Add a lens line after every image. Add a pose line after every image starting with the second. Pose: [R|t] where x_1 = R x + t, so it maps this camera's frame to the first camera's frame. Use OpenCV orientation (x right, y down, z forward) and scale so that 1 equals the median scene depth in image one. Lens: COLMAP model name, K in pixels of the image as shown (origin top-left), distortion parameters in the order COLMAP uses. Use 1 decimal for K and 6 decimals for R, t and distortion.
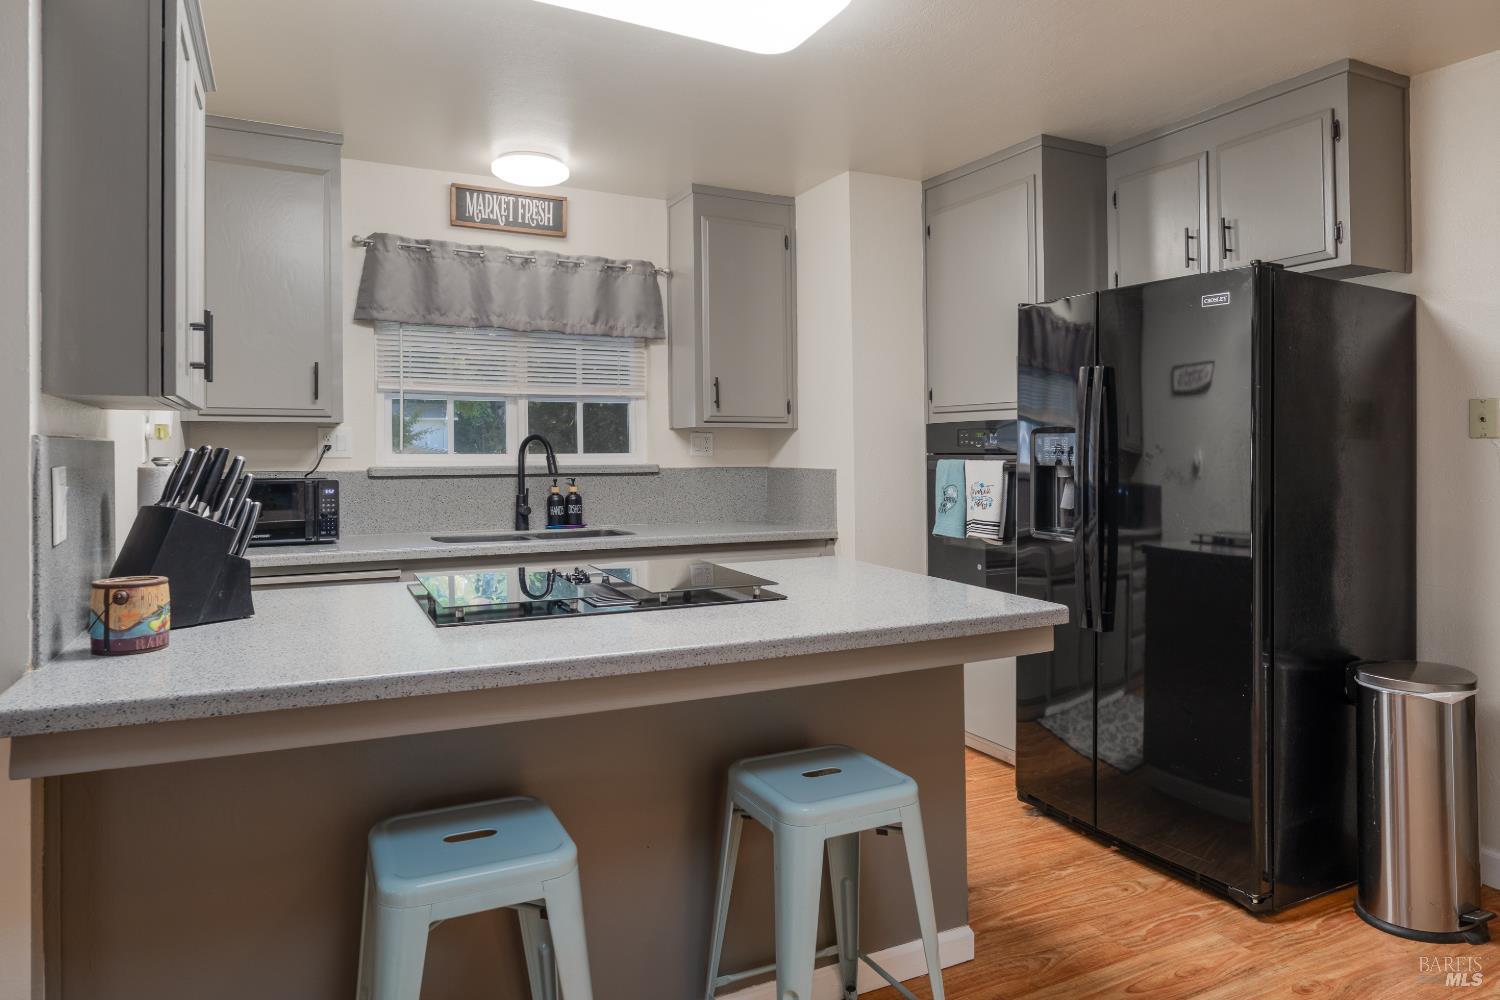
lens RADIAL K [[943.2, 0, 750.8], [0, 943.2, 429.3], [0, 0, 1]] dist [-0.002807, -0.000899]
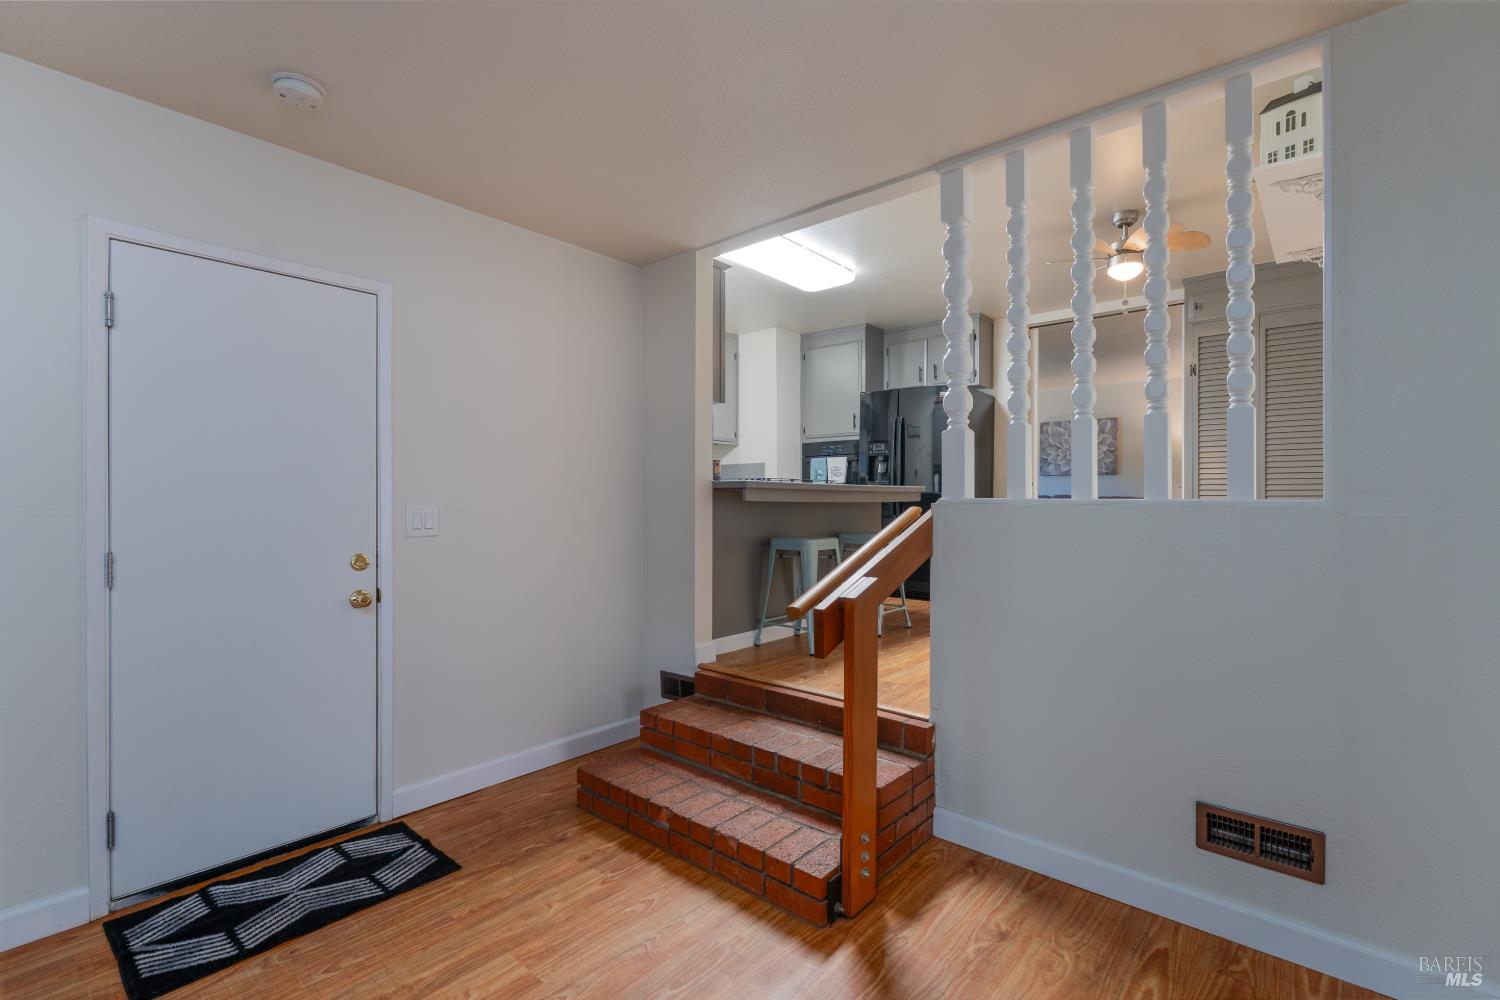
lens RADIAL K [[683.5, 0, 750.0], [0, 683.5, 500.0], [0, 0, 1]] dist [0.000922, -0.000037]
pose [[0.925145, 0.001972, 0.379610, -0.548136], [-0.010788, 0.999719, 0.021098, 0.096501], [-0.379462, -0.023615, 0.924906, -0.461847]]
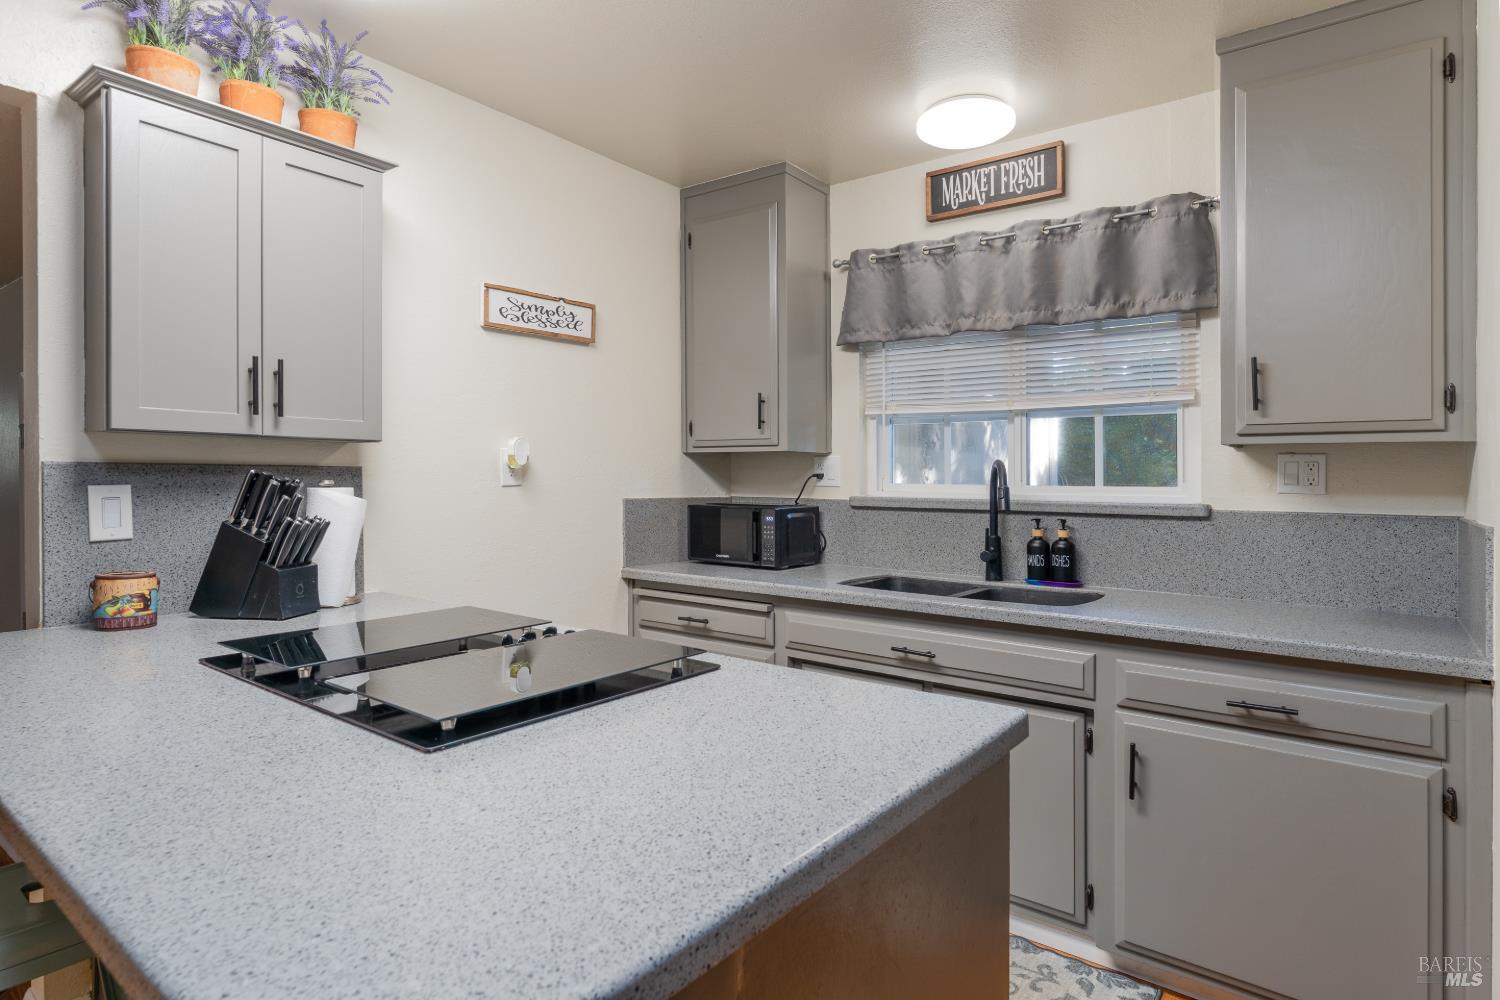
lens RADIAL K [[813.2, 0, 749.3], [0, 813.2, 477.0], [0, 0, 1]] dist [0.000207, 0.000780]
pose [[0.433464, 0.004439, -0.901160, 0.286979], [0.010573, 0.999894, 0.010011, 0.010336], [0.901109, -0.013867, 0.433371, 0.516044]]
